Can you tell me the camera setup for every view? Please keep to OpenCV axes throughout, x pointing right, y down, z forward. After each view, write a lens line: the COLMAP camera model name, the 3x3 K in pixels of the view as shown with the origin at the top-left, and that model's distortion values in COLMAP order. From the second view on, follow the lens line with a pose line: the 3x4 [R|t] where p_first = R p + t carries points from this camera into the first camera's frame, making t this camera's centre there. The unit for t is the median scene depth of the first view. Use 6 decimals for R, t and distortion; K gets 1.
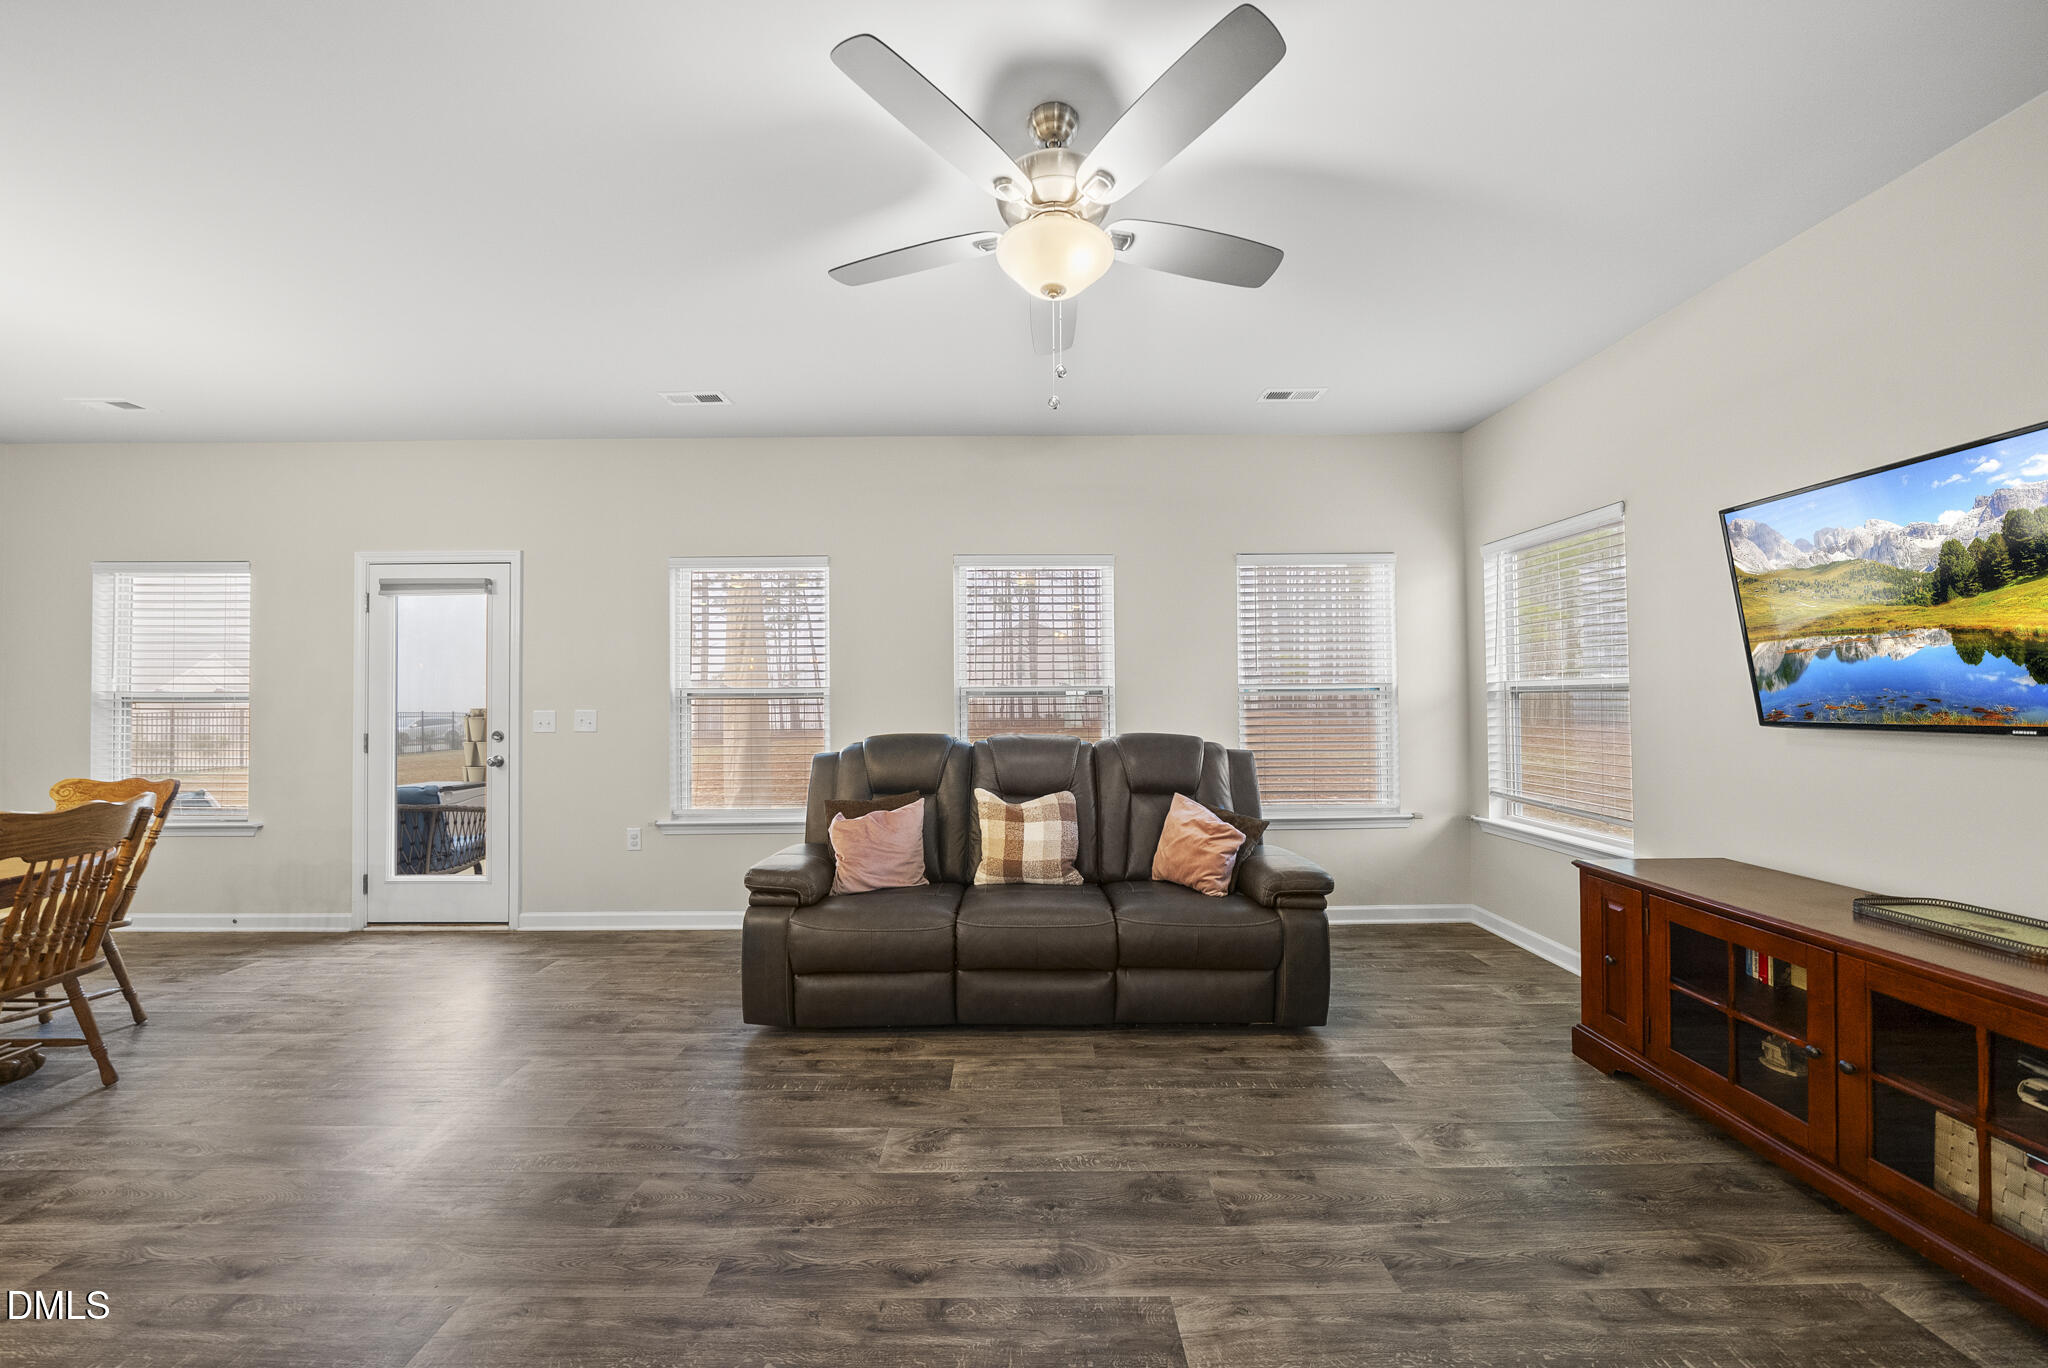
lens RADIAL K [[707.2, 0, 1021.6], [0, 707.2, 693.1], [0, 0, 1]] dist [-0.010607, 0.000750]
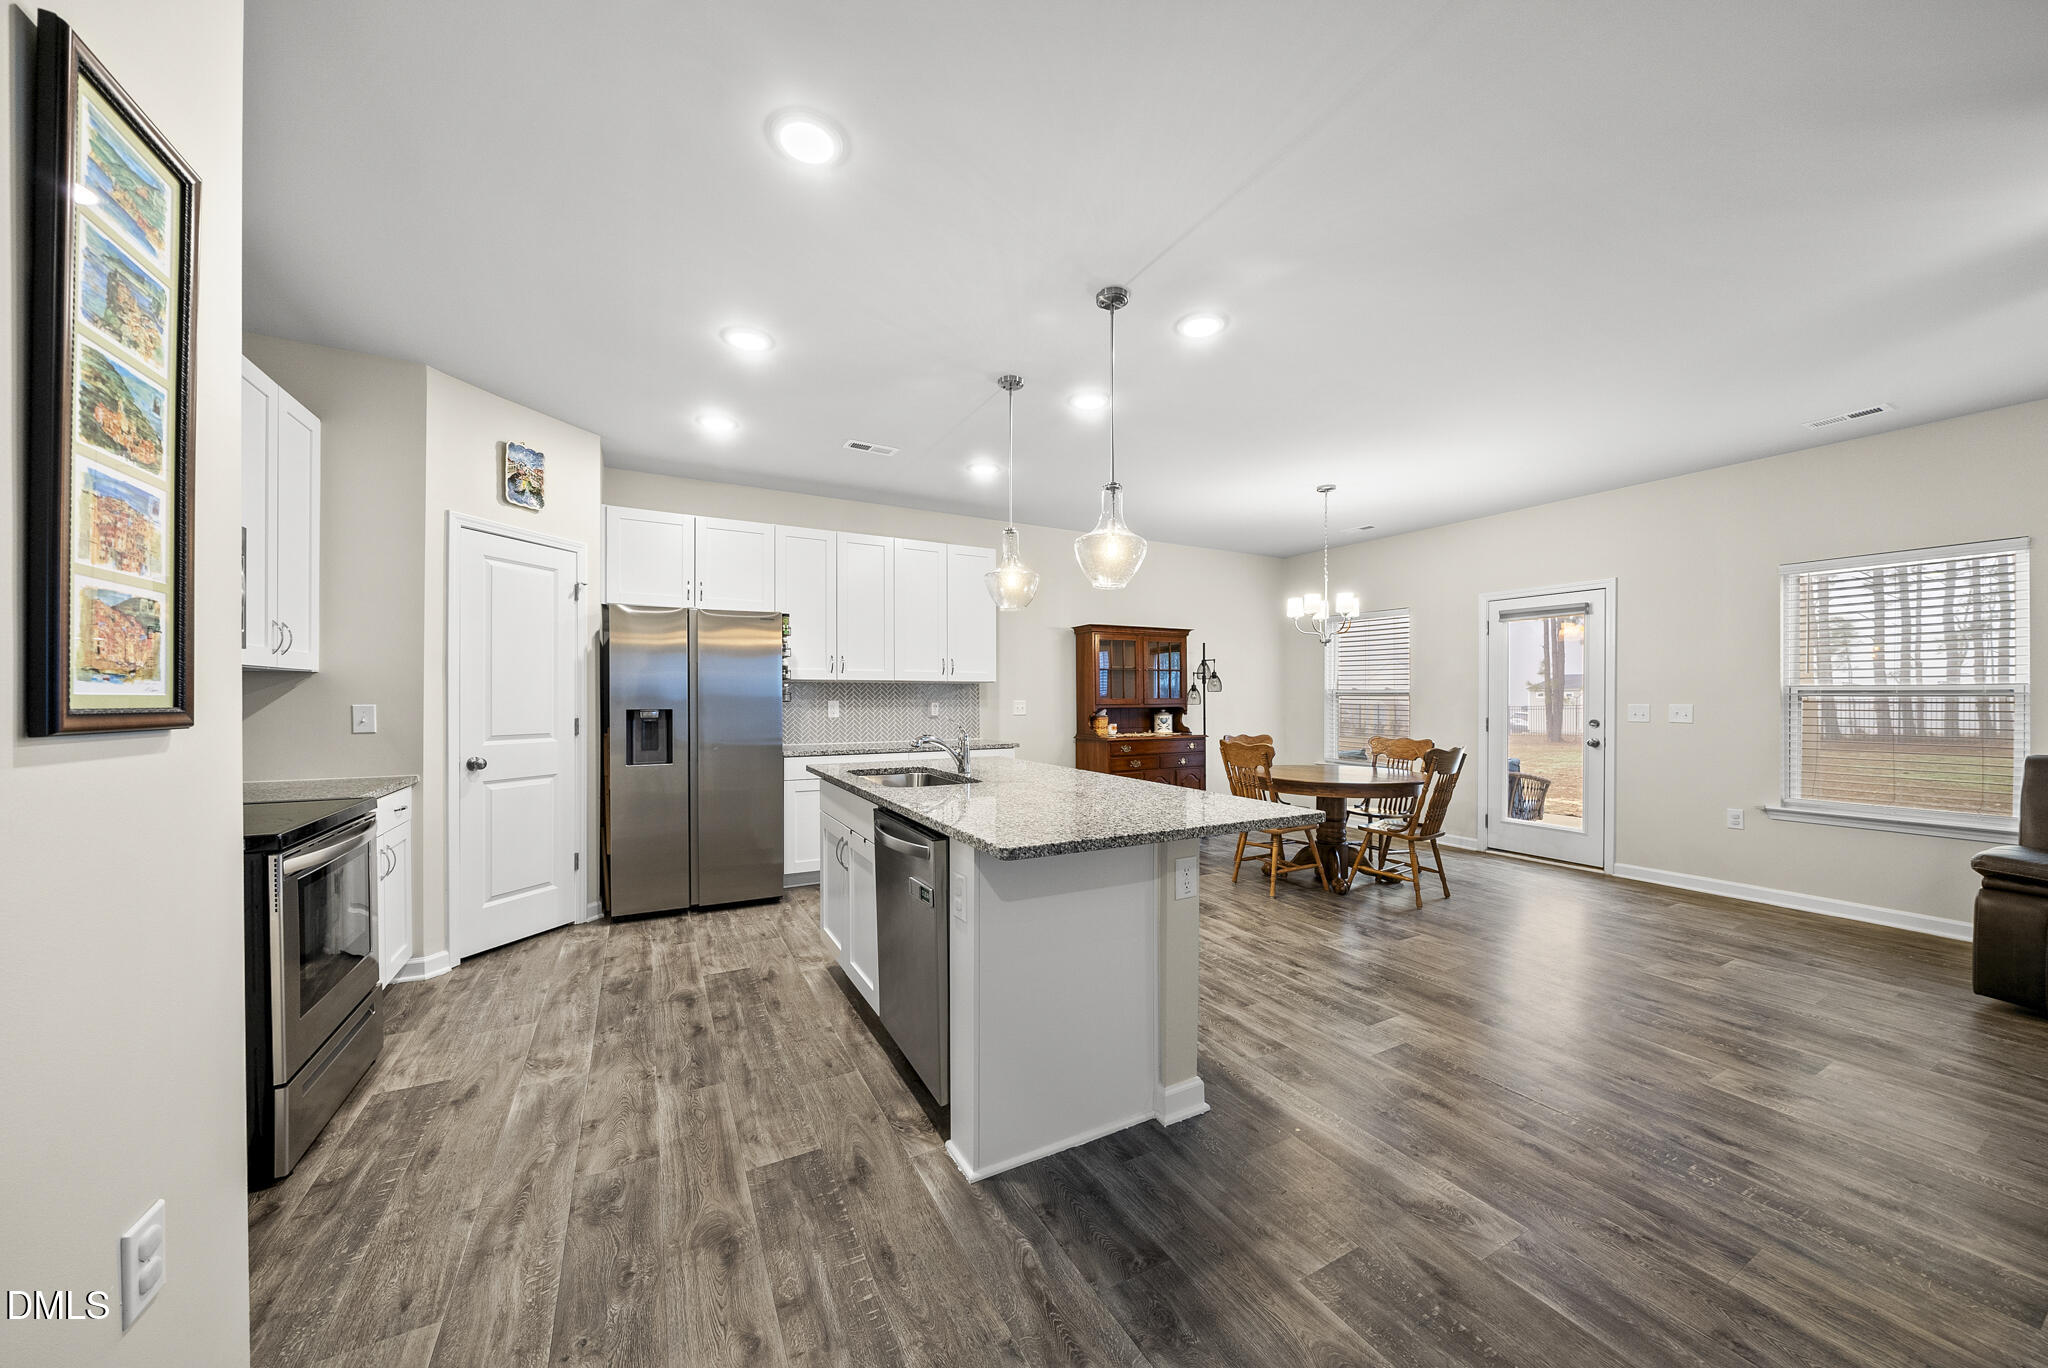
lens RADIAL K [[707.2, 0, 1022.9], [0, 707.2, 697.7], [0, 0, 1]] dist [-0.010607, 0.000750]
pose [[0.470161, 0.008764, -0.882537, -0.127659], [0.002681, 0.999932, 0.011359, -0.005037], [0.882577, -0.007707, 0.470106, -0.725739]]
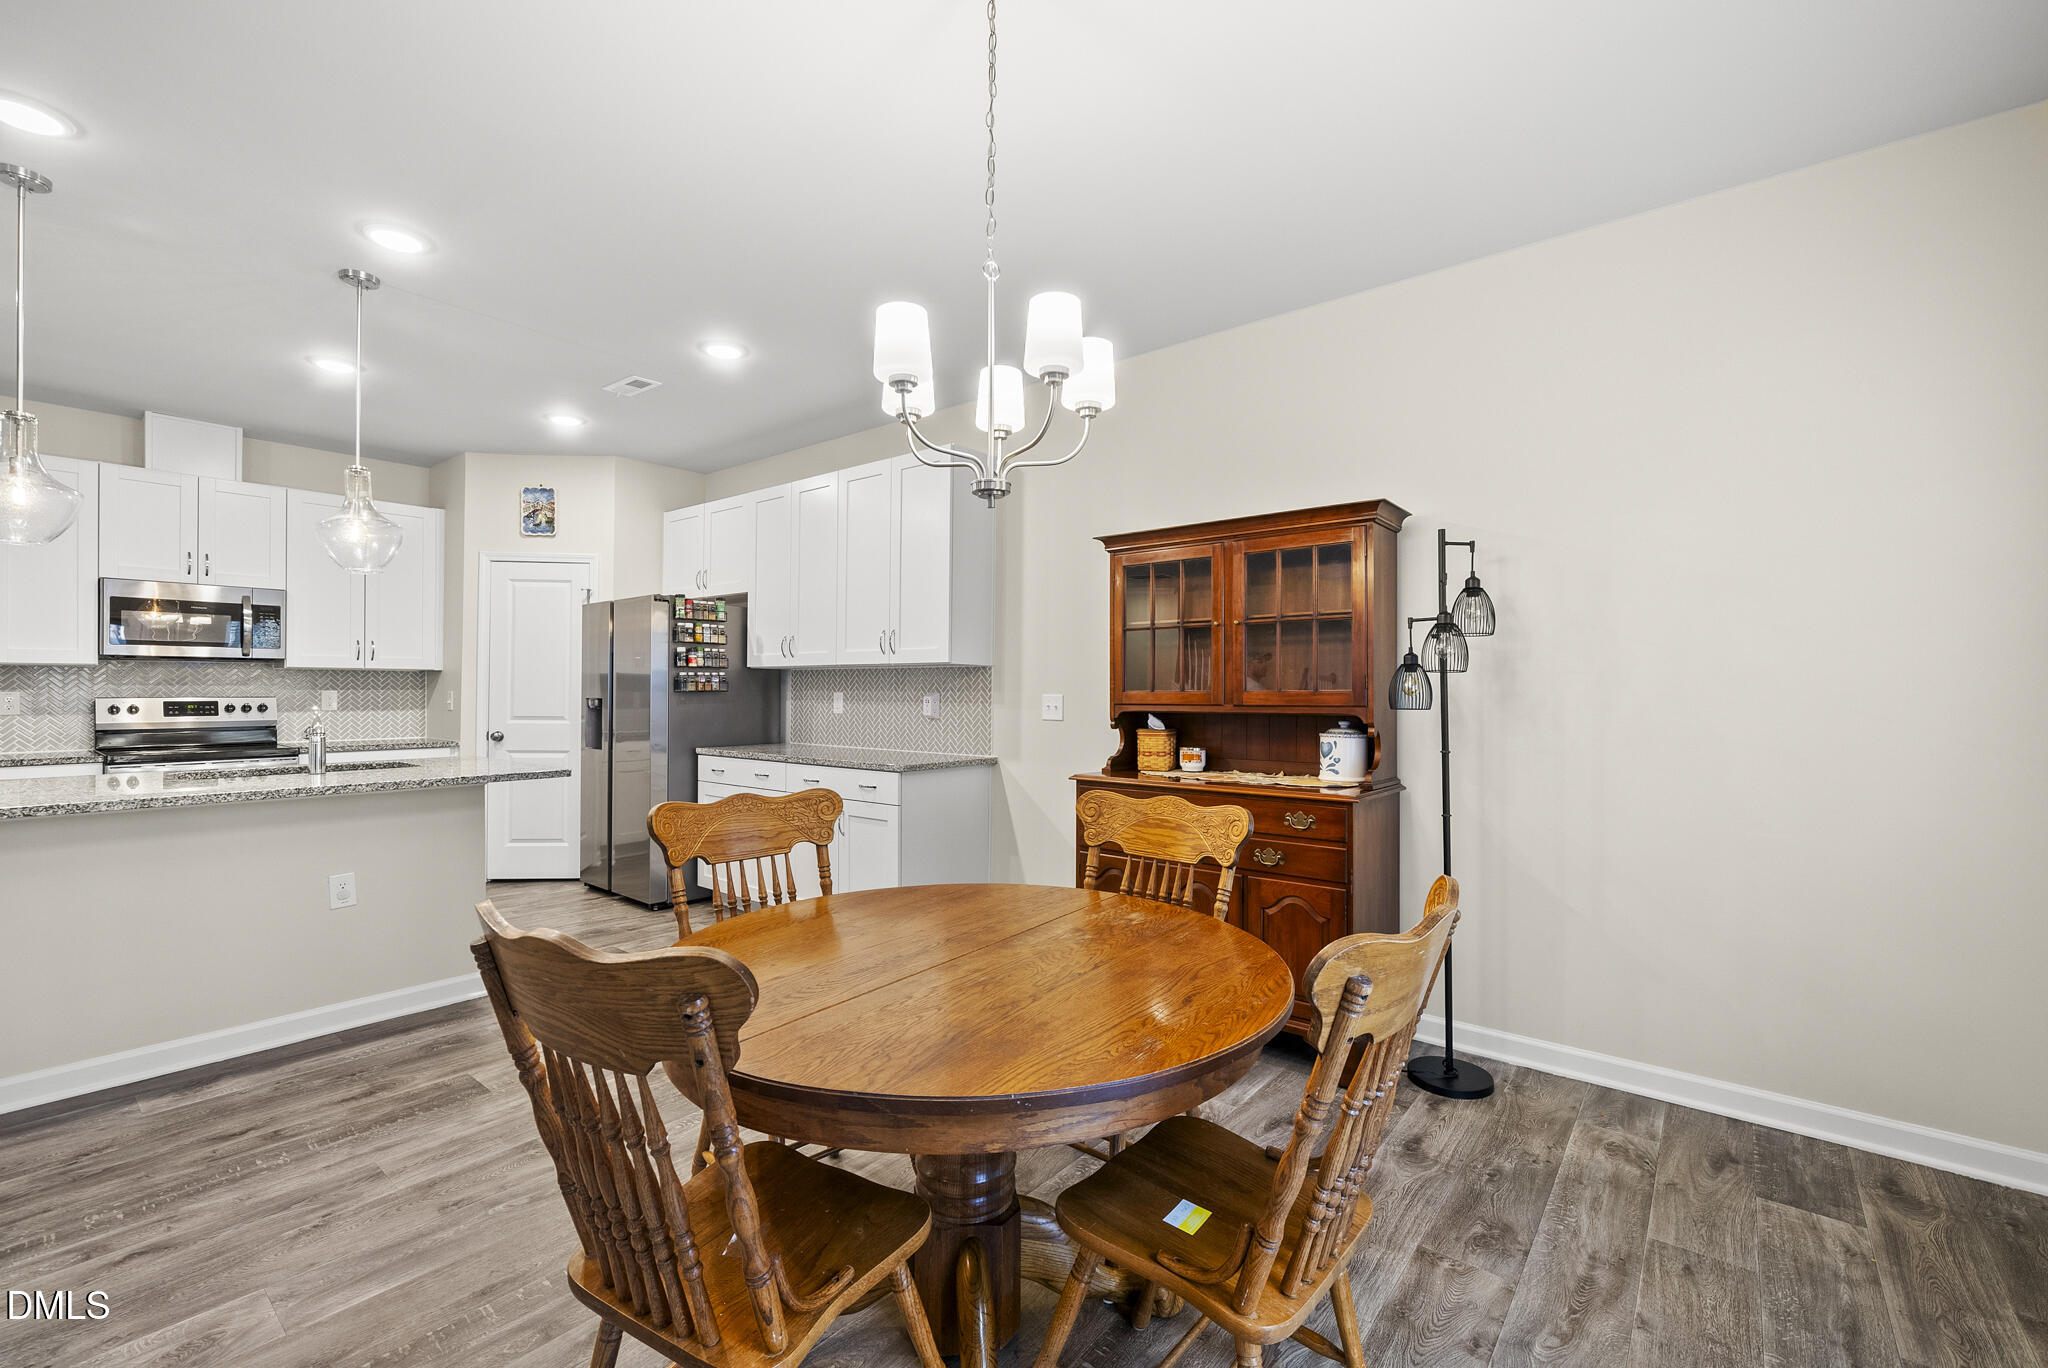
lens RADIAL K [[866.8, 0, 1015.2], [0, 866.8, 686.3], [0, 0, 1]] dist [-0.003413, 0.002326]
pose [[-0.643166, 0.002627, -0.765722, -0.834018], [0.006998, 0.999973, -0.002447, 0.016568], [0.765695, -0.006932, -0.643167, 1.101450]]
